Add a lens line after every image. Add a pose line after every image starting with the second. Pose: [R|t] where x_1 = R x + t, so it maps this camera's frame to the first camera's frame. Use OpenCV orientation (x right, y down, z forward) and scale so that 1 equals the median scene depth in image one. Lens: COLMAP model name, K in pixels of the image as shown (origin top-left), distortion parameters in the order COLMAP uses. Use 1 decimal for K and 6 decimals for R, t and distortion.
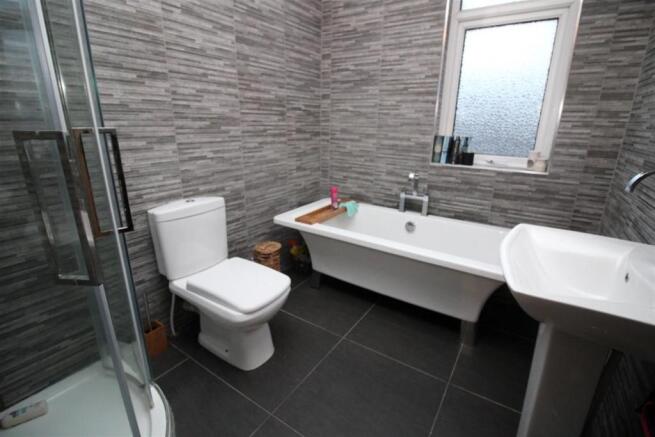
lens RADIAL K [[311.5, 0, 328.6], [0, 311.5, 219.5], [0, 0, 1]] dist [-0.016085, -0.003682]
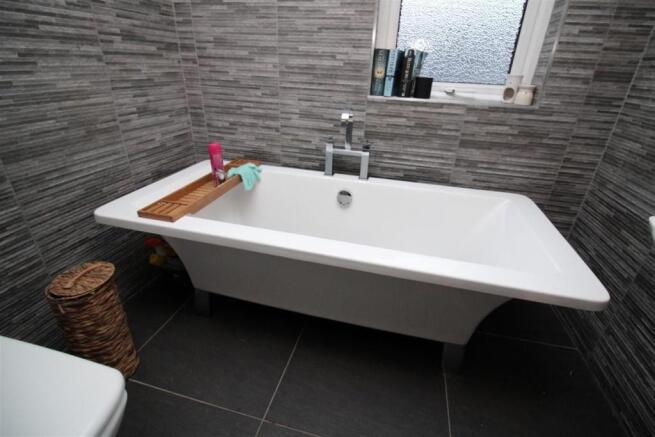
lens RADIAL K [[311.5, 0, 331.0], [0, 311.5, 214.3], [0, 0, 1]] dist [-0.016085, -0.003682]
pose [[0.943795, -0.123373, 0.306644, 0.030808], [0.077392, 0.984423, 0.157867, -0.049149], [-0.321344, -0.125262, 0.938641, 0.394034]]
